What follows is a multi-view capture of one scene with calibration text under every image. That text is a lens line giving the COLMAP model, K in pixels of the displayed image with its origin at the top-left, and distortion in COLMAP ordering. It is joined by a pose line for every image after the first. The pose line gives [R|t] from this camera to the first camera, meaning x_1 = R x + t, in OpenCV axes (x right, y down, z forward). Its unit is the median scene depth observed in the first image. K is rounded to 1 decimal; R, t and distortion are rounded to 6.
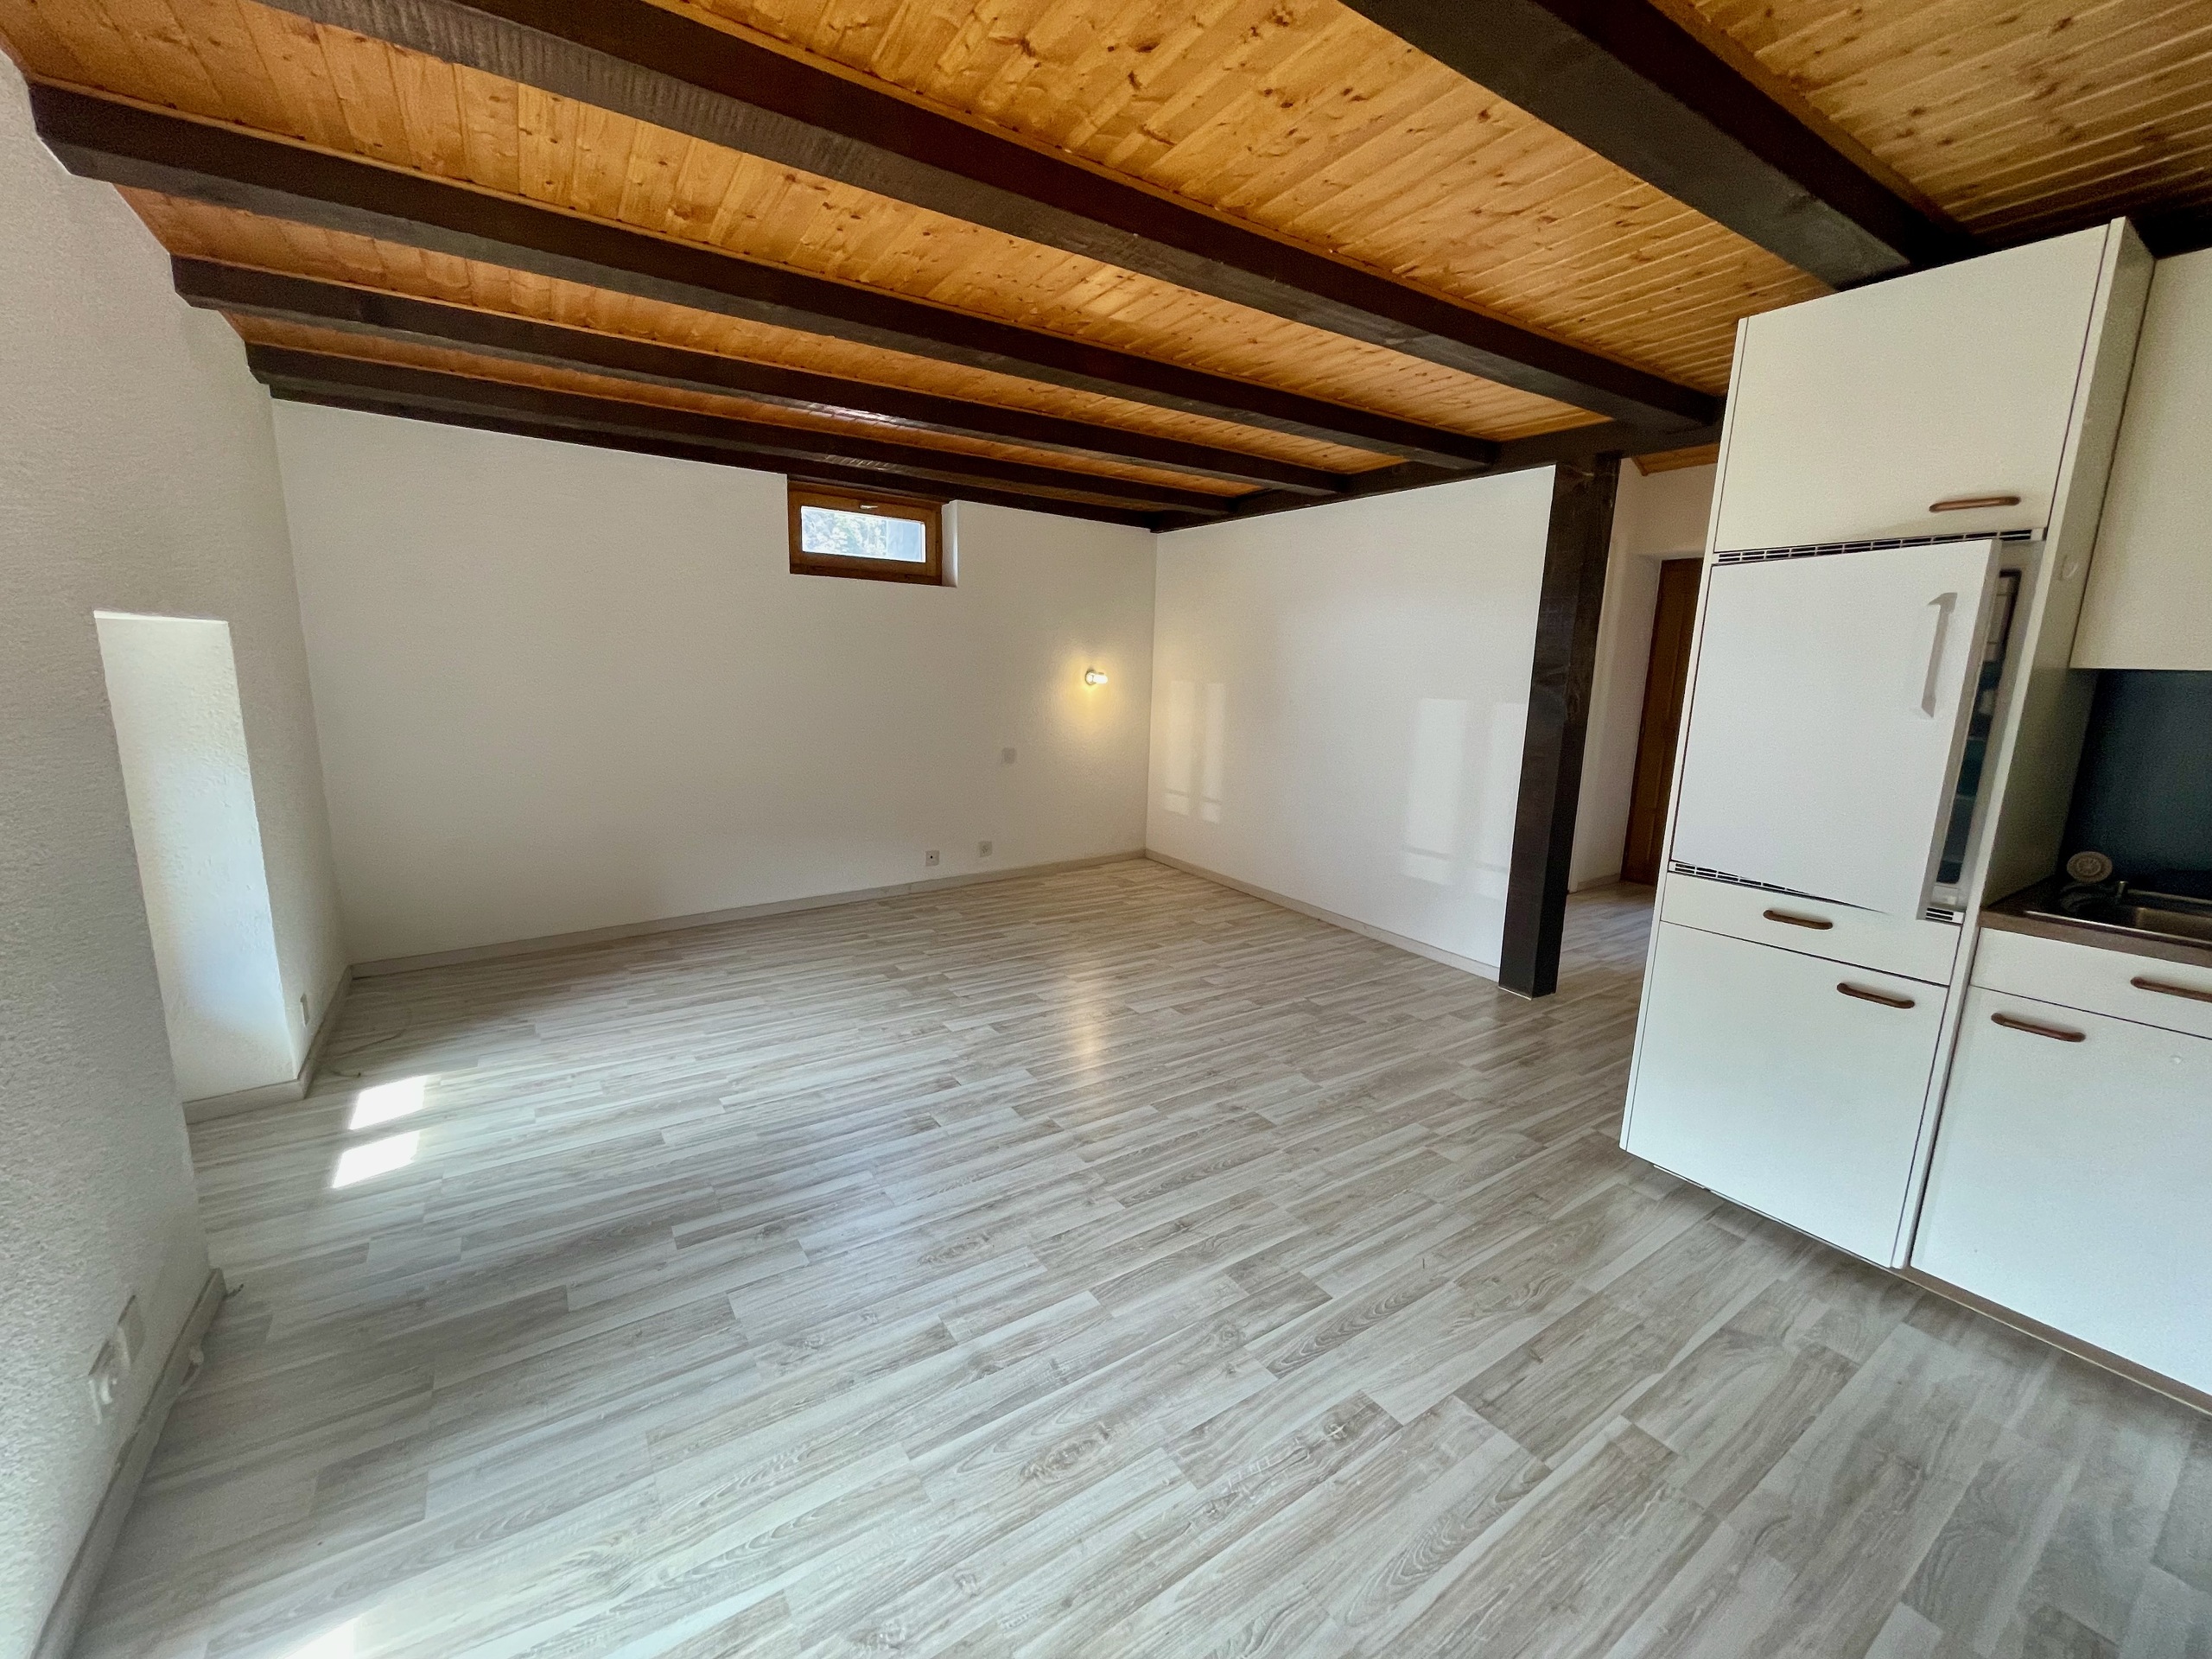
lens RADIAL K [[893.9, 0, 1103.7], [0, 893.9, 829.8], [0, 0, 1]] dist [-0.003657, 0.000212]
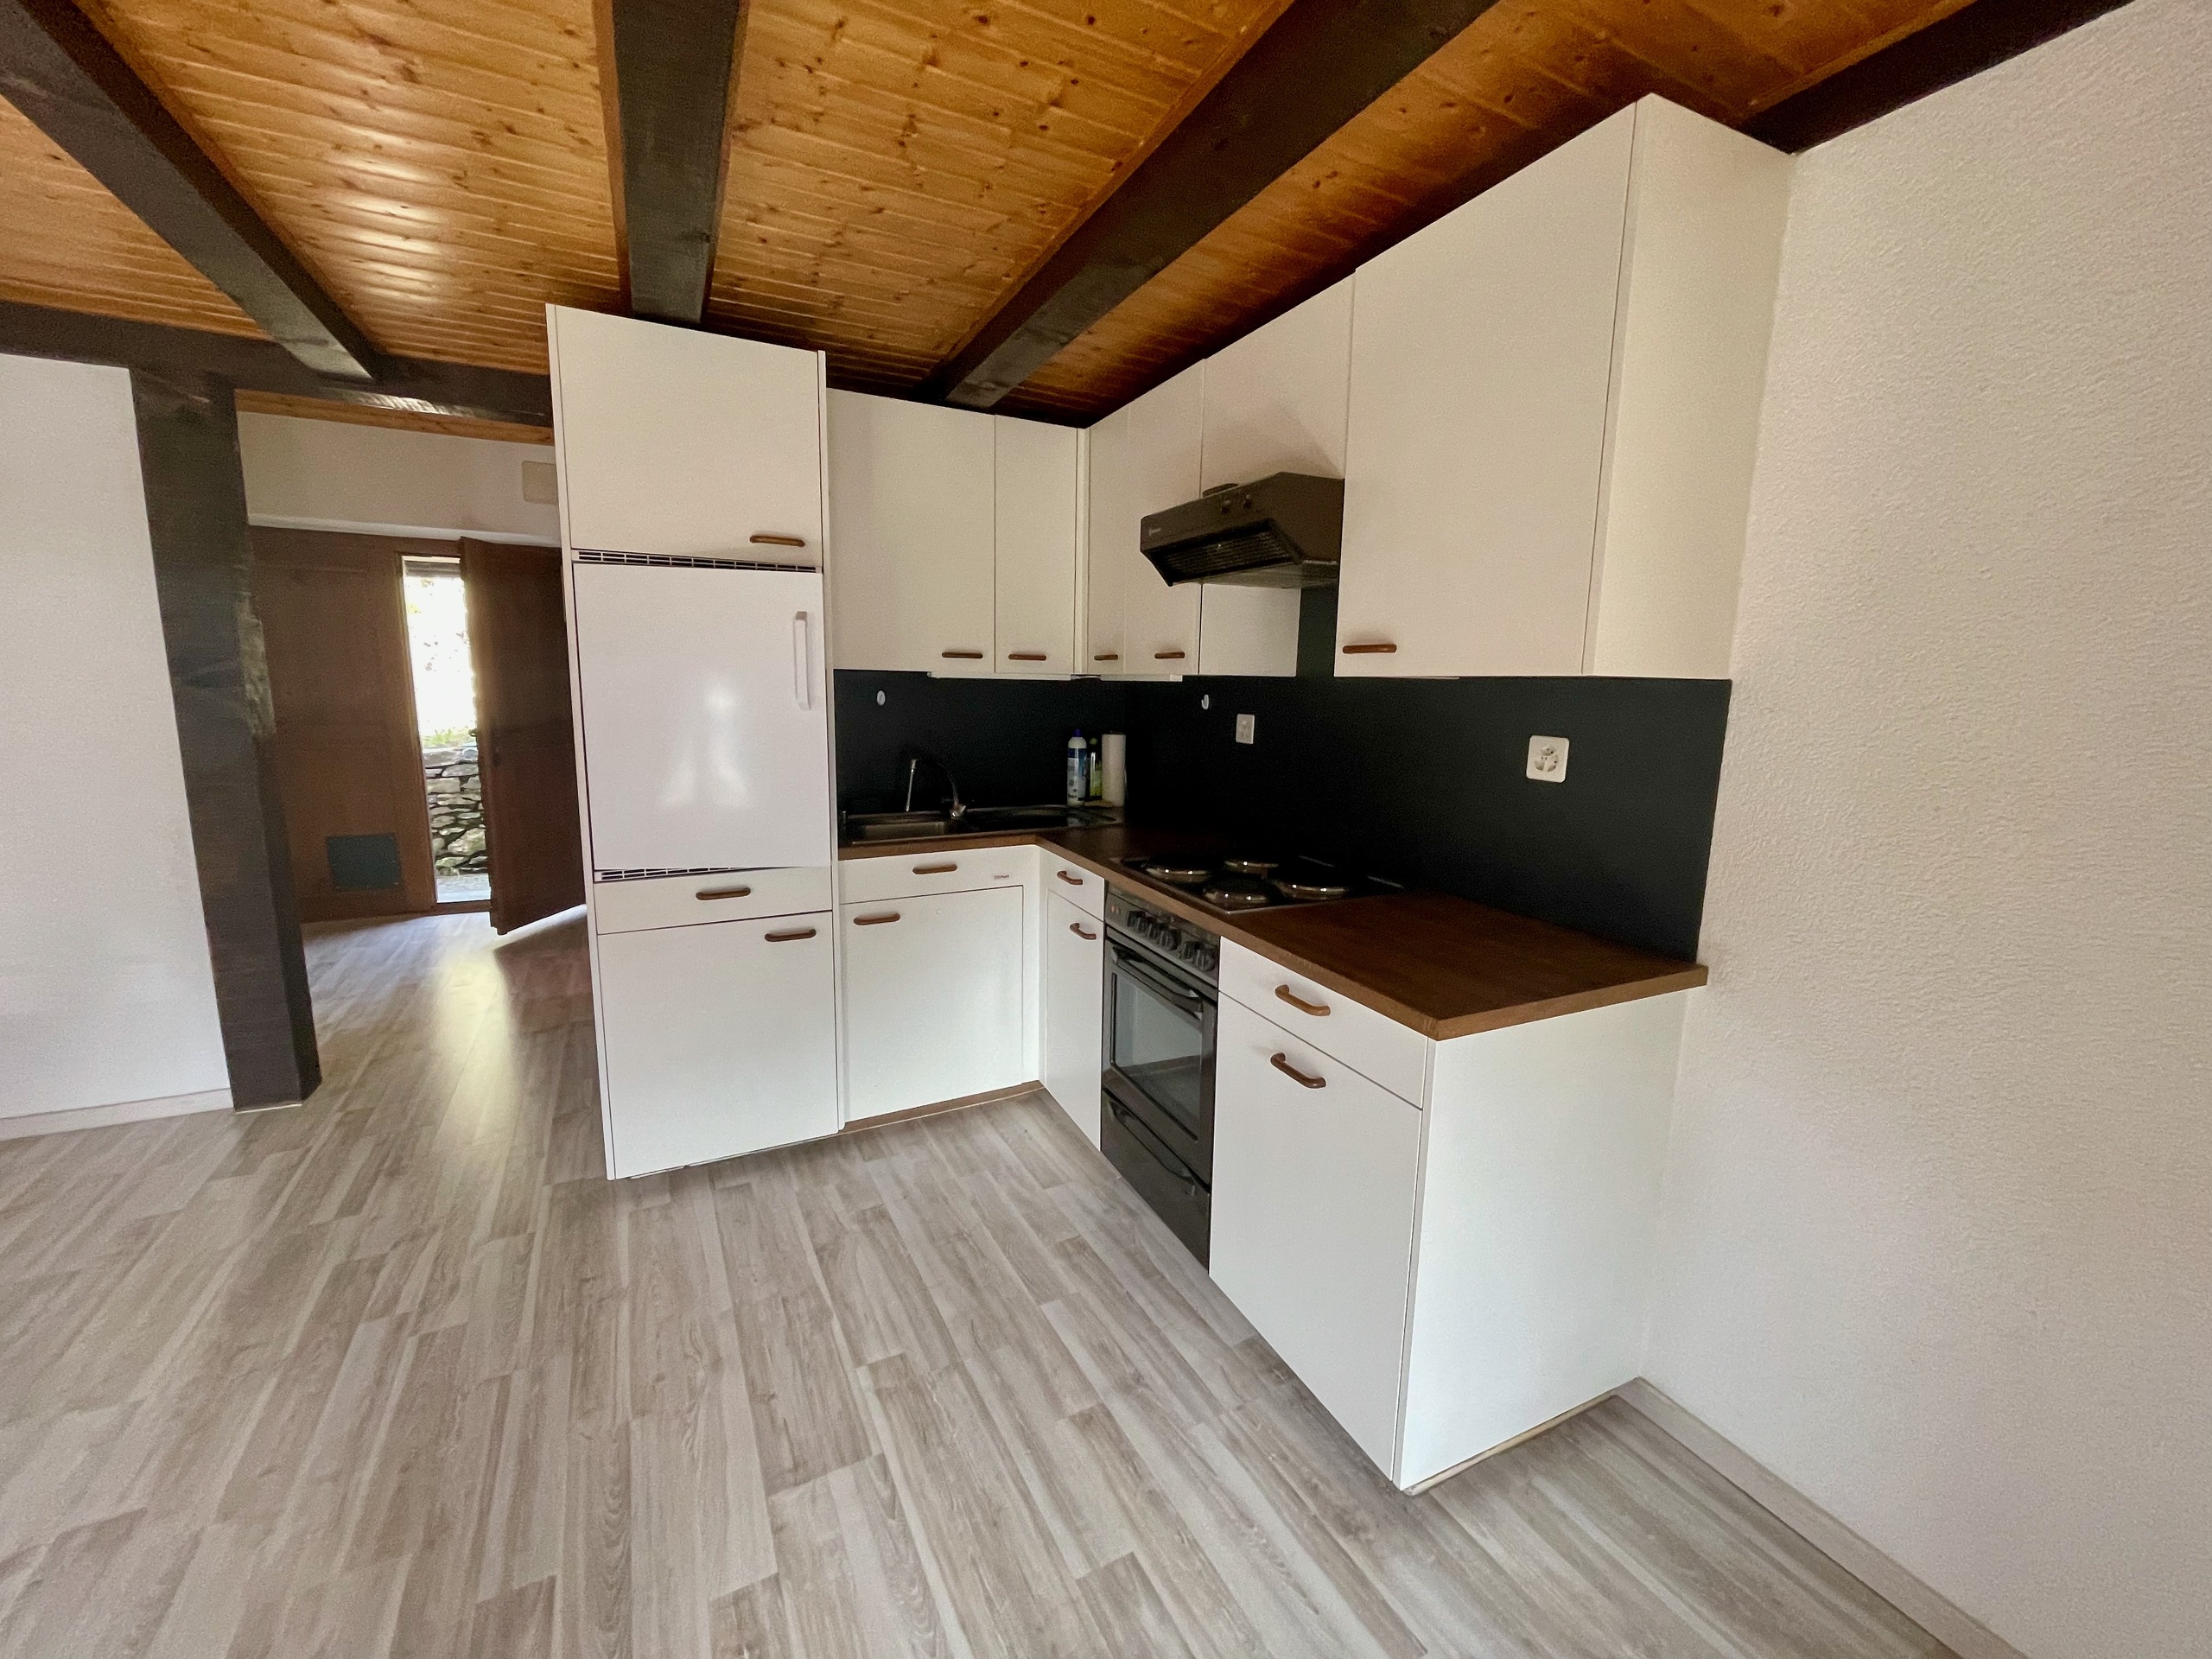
lens RADIAL K [[893.9, 0, 1100.8], [0, 893.9, 828.4], [0, 0, 1]] dist [-0.003657, 0.000212]
pose [[0.103419, -0.181188, 0.977996, -0.279879], [0.167560, 0.972389, 0.162430, -0.088592], [-0.980422, 0.147075, 0.130923, 0.406177]]
